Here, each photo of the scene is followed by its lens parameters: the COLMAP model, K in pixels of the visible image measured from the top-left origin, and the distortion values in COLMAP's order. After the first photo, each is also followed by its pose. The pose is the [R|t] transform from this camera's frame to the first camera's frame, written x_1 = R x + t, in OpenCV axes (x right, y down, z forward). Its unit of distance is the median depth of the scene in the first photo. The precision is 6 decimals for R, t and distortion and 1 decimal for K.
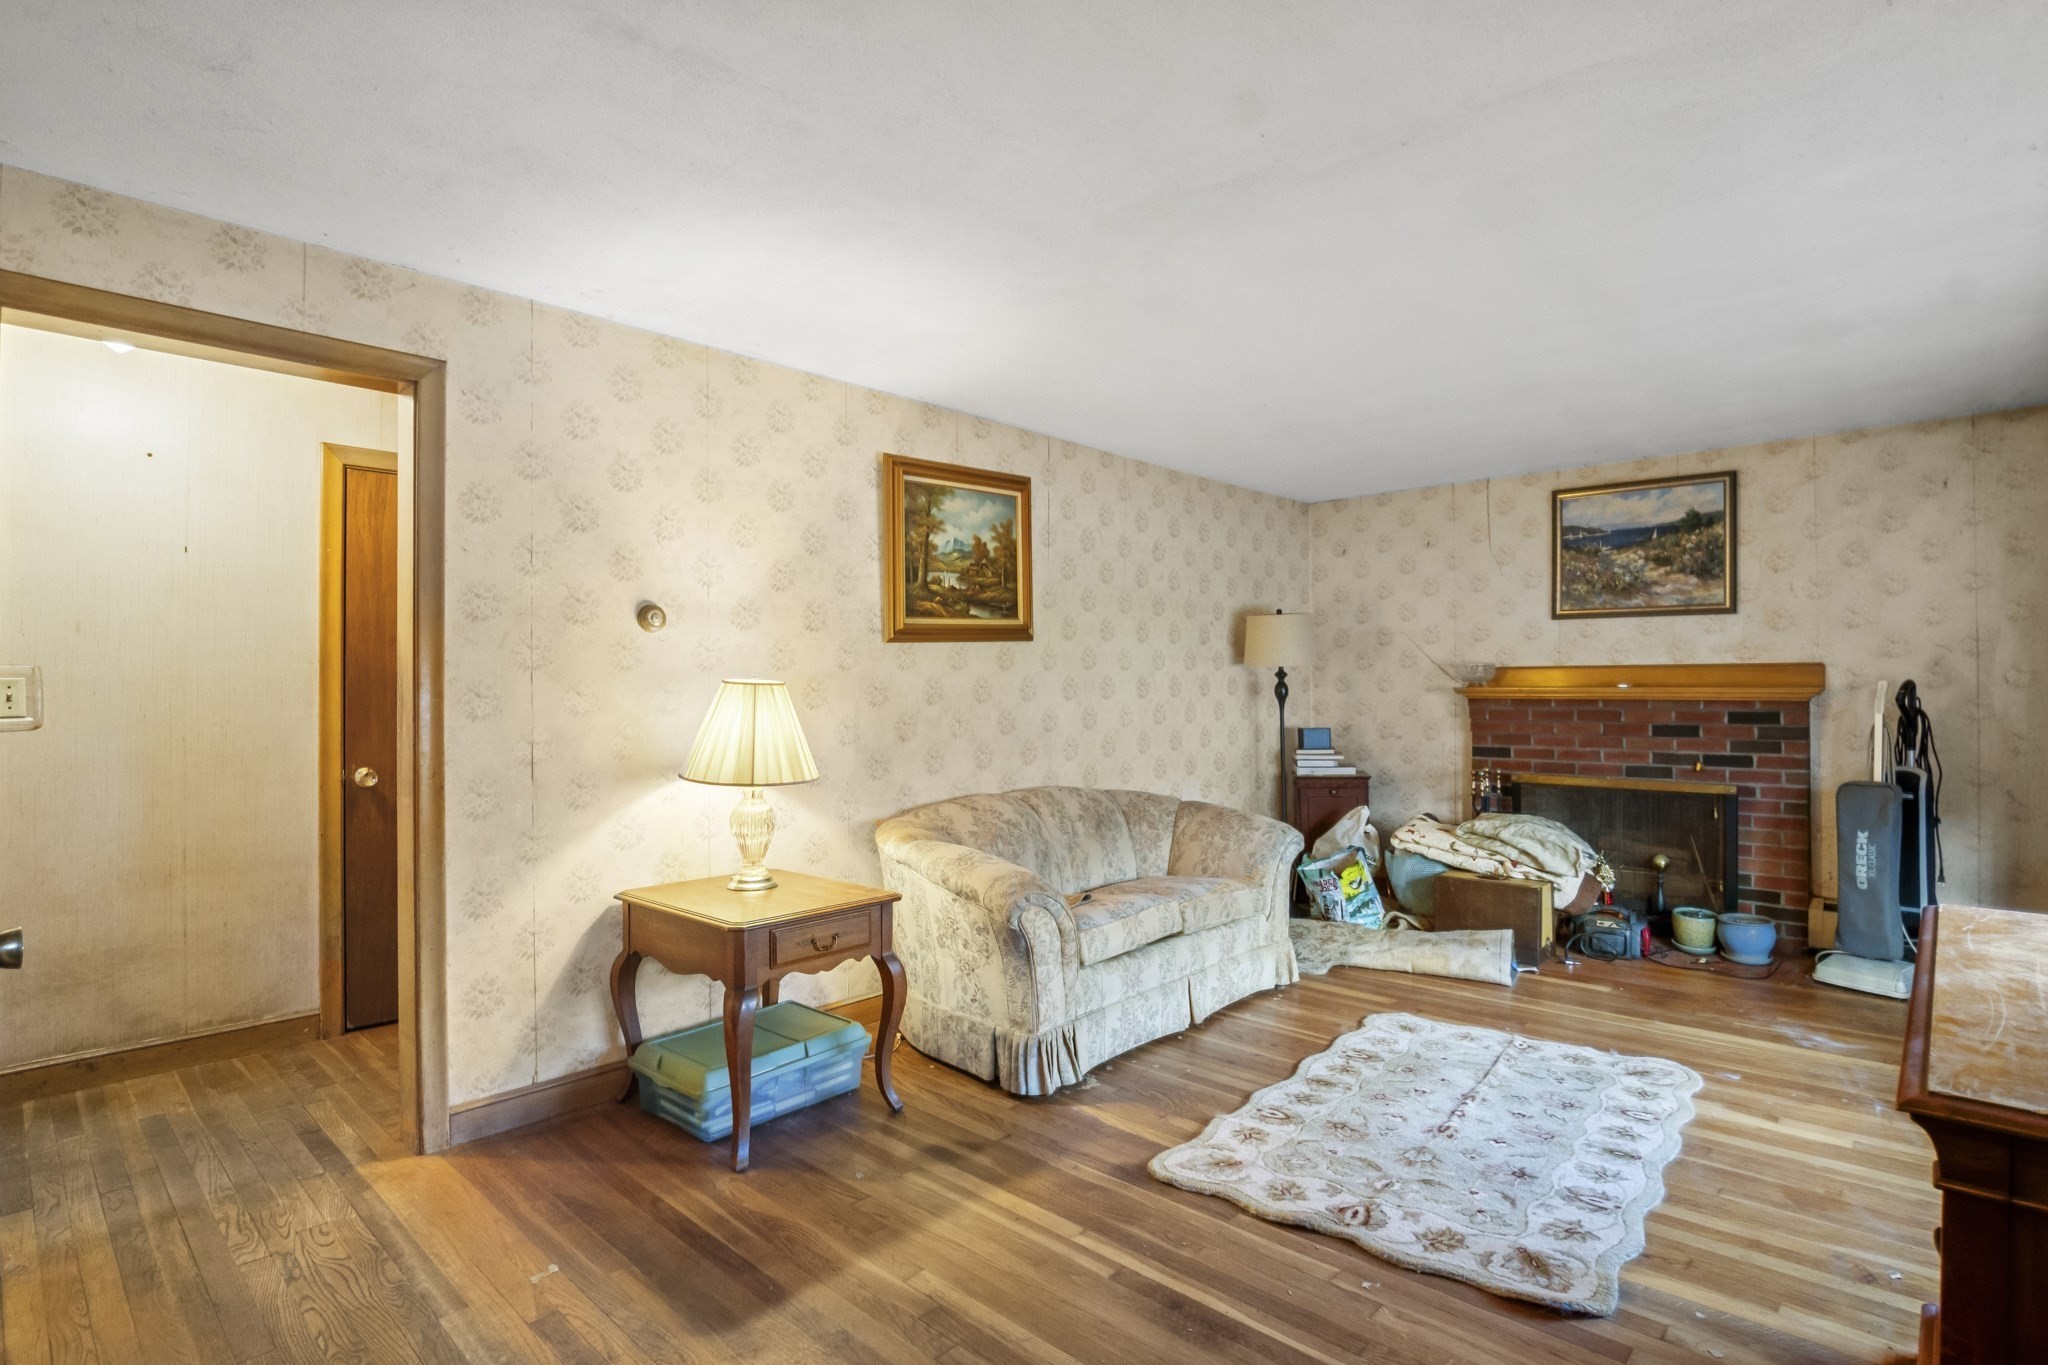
lens RADIAL K [[1014.1, 0, 1024.0], [0, 1014.1, 682.5], [0, 0, 1]] dist [-0.029204, -0.000180]
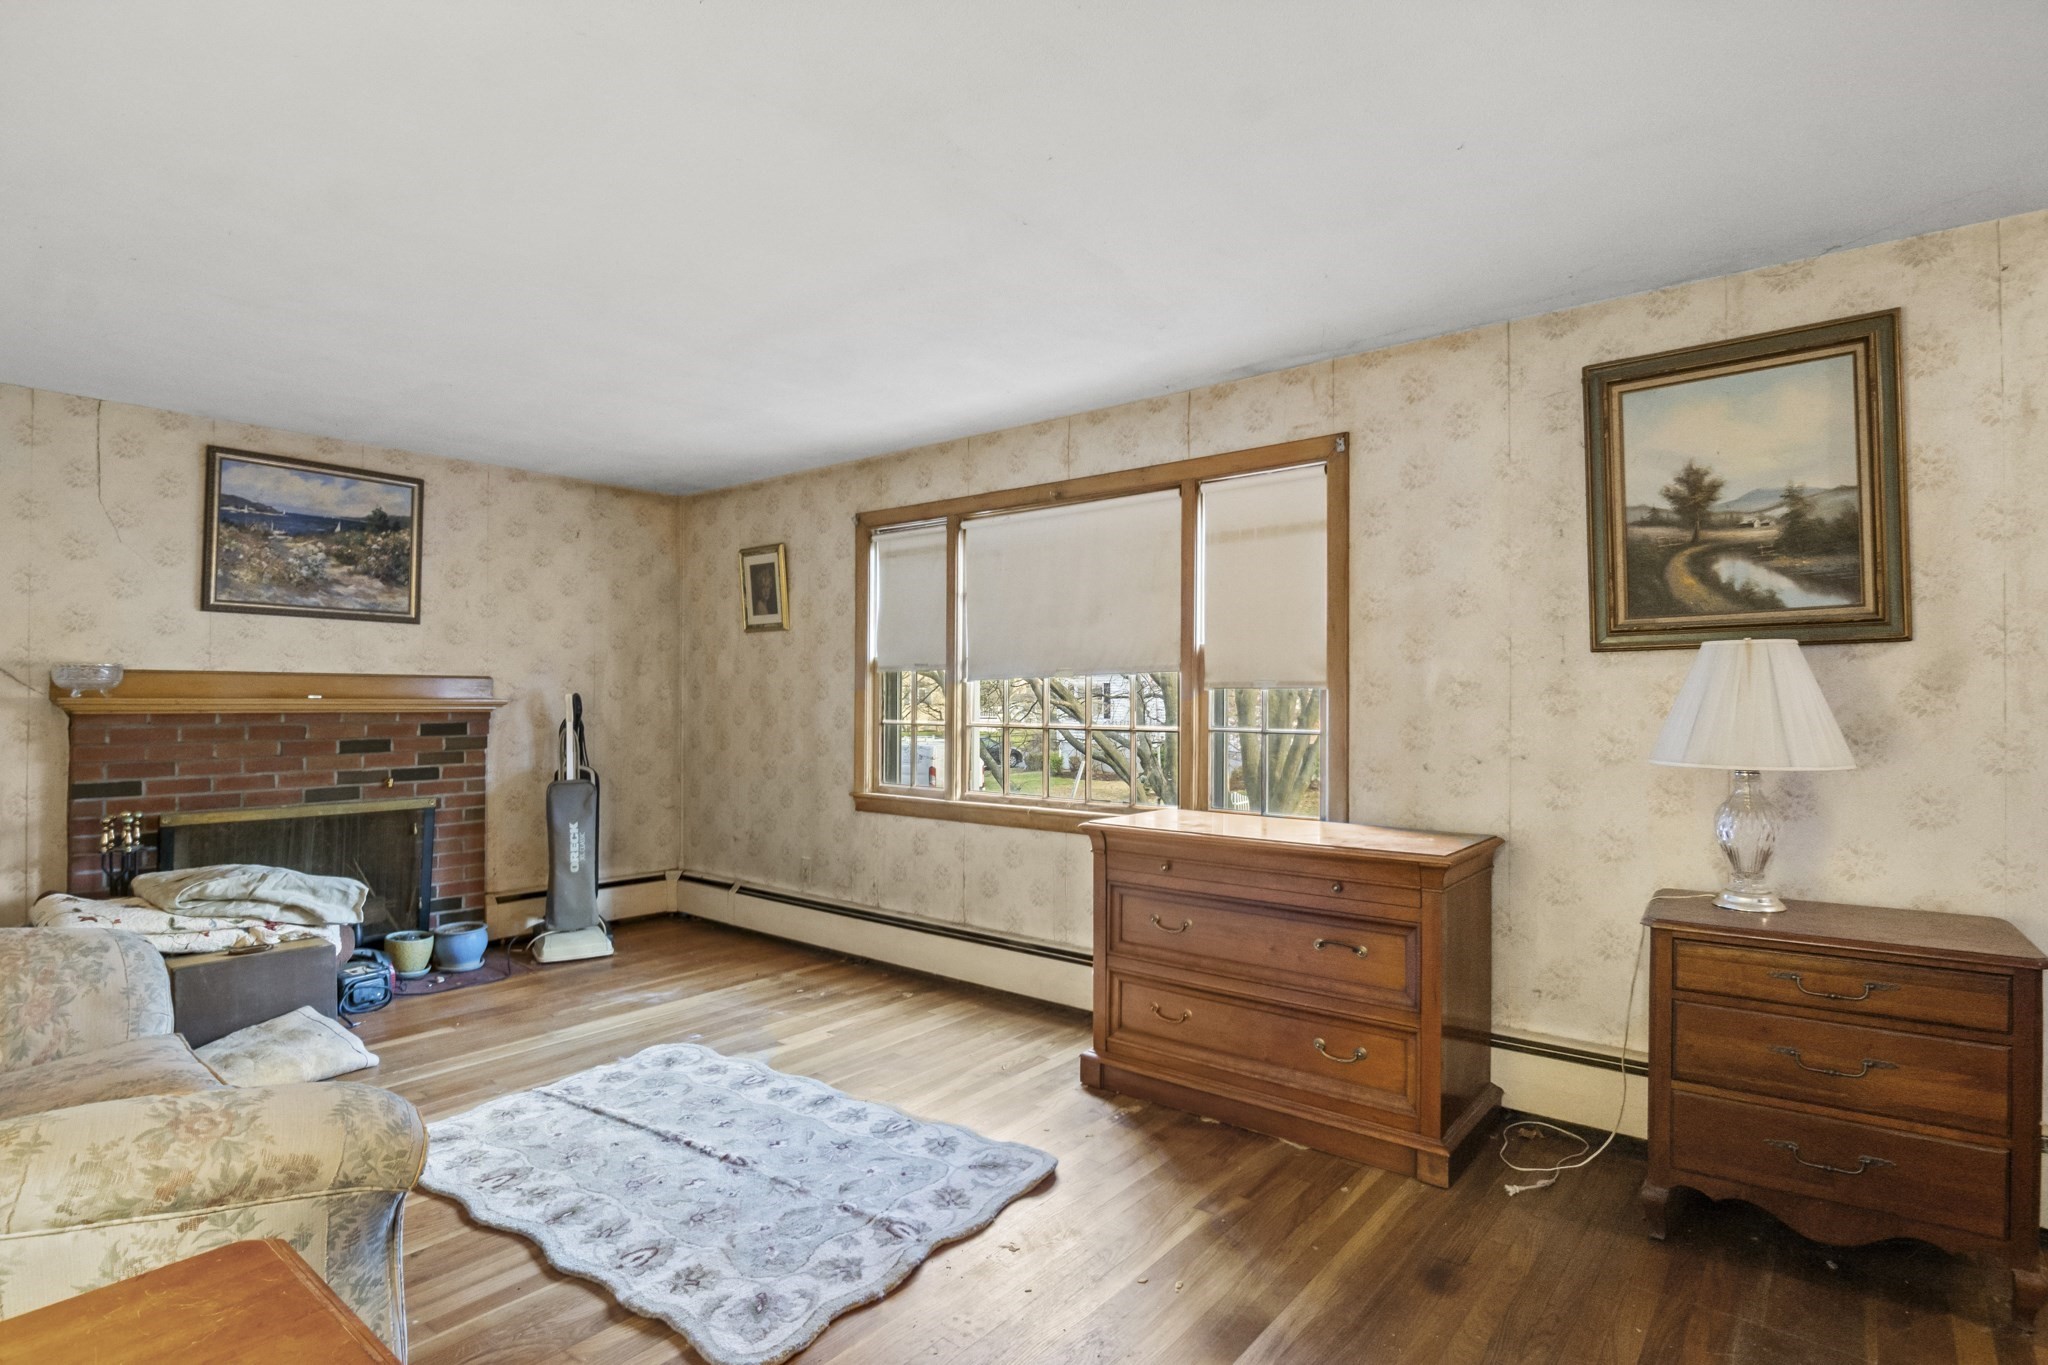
lens RADIAL K [[1024.9, 0, 1036.1], [0, 1024.9, 695.4], [0, 0, 1]] dist [-0.016174, -0.001142]
pose [[-0.083874, 0.006213, 0.996457, -0.380711], [-0.006763, 0.999954, -0.006804, 0.004379], [-0.996453, -0.007310, -0.083829, 0.534275]]
